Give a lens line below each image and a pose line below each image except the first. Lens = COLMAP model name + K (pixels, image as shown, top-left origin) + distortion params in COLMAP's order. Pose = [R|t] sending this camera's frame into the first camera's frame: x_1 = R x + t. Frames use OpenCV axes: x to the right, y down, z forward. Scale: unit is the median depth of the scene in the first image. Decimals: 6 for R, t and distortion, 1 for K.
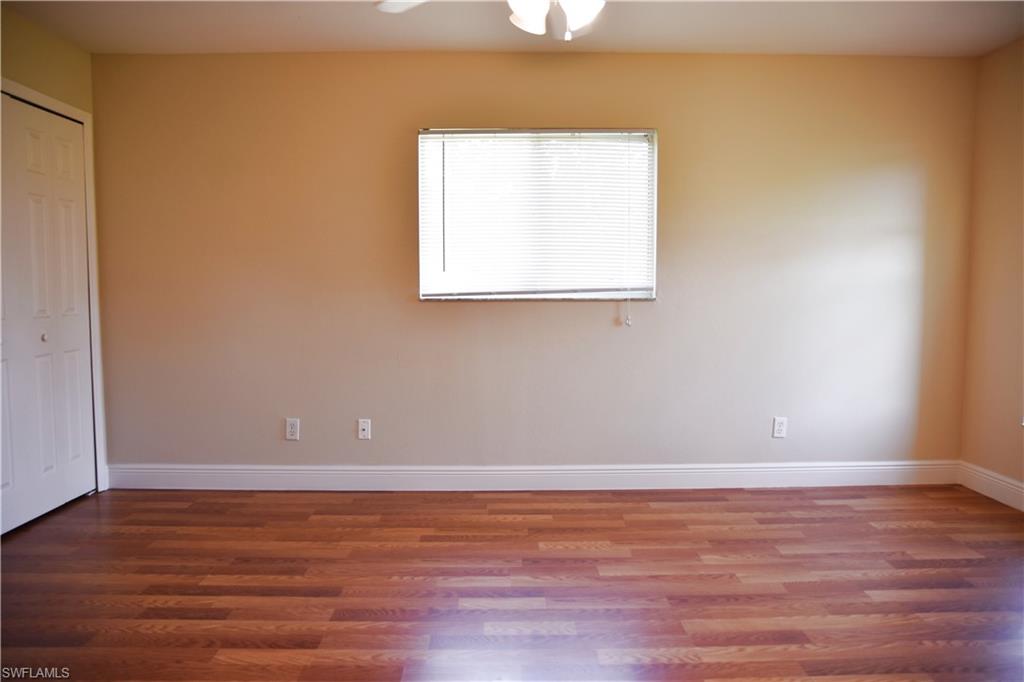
lens RADIAL K [[745.6, 0, 507.7], [0, 745.6, 354.4], [0, 0, 1]] dist [-0.140804, 0.114093]
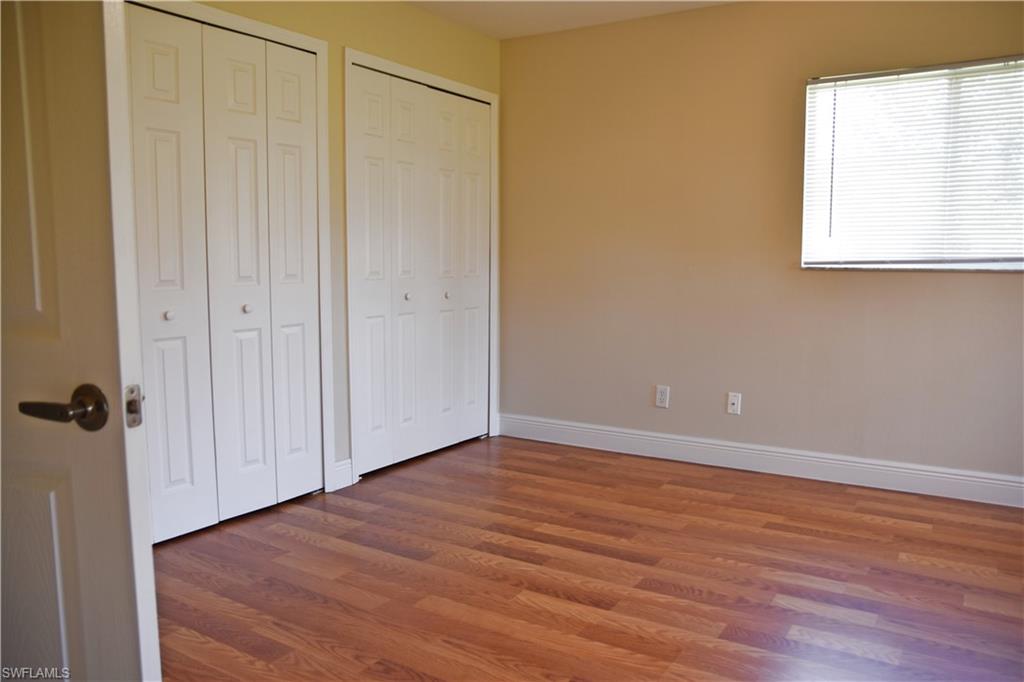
lens RADIAL K [[760.2, 0, 515.7], [0, 760.2, 355.8], [0, 0, 1]] dist [-0.136929, 0.108904]
pose [[0.838945, 0.069934, -0.539704, 0.105560], [-0.050726, 0.997440, 0.050396, 0.006664], [0.541847, -0.014902, 0.840345, 0.045379]]
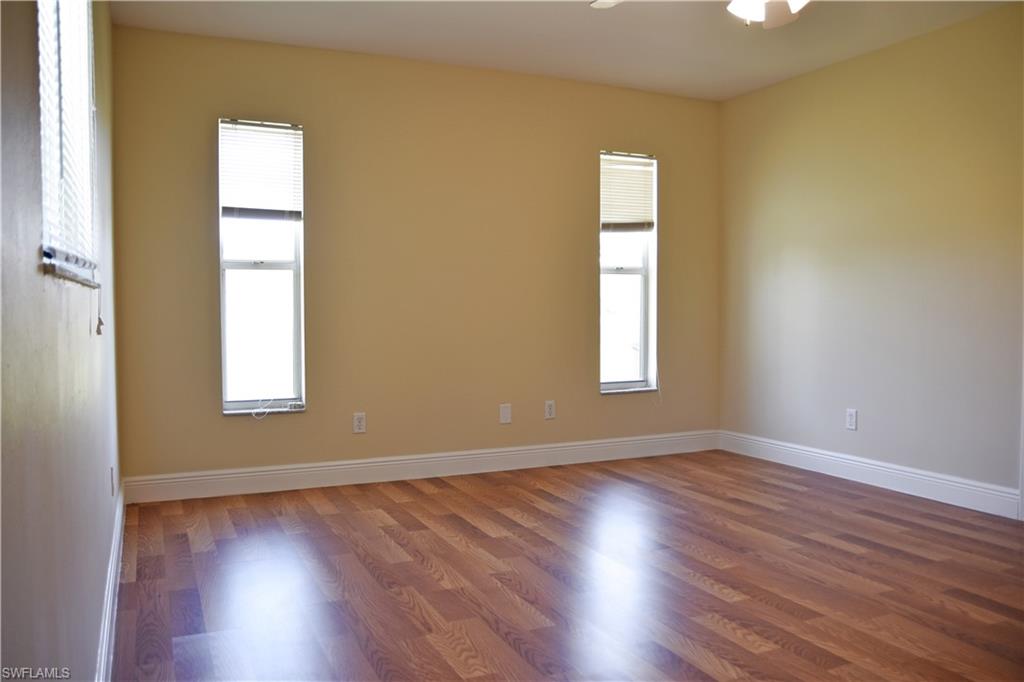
lens RADIAL K [[821.8, 0, 494.1], [0, 821.8, 343.0], [0, 0, 1]] dist [-0.117305, 0.175161]
pose [[-0.395521, -0.049708, 0.917111, -0.549485], [0.082565, 0.992567, 0.089406, -0.079876], [-0.914738, 0.111083, -0.388477, 1.152005]]
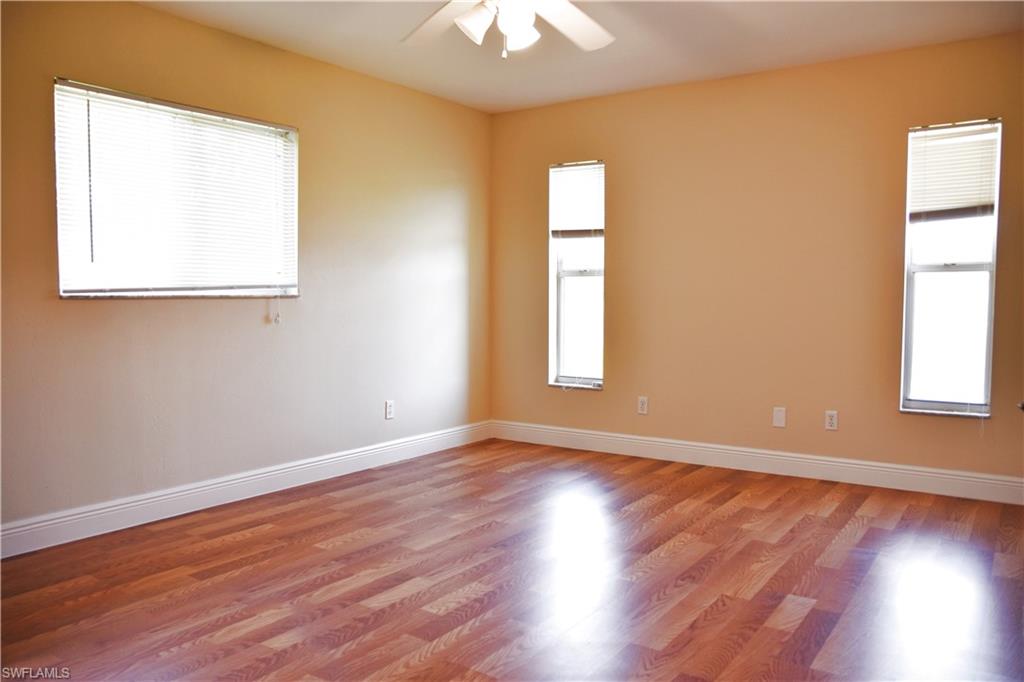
lens RADIAL K [[745.6, 0, 507.7], [0, 745.6, 354.4], [0, 0, 1]] dist [-0.140804, 0.114093]
pose [[0.593384, -0.059041, 0.802752, -0.530476], [0.070848, 0.997266, 0.020977, 0.004812], [-0.801796, 0.044426, 0.595944, 0.208228]]
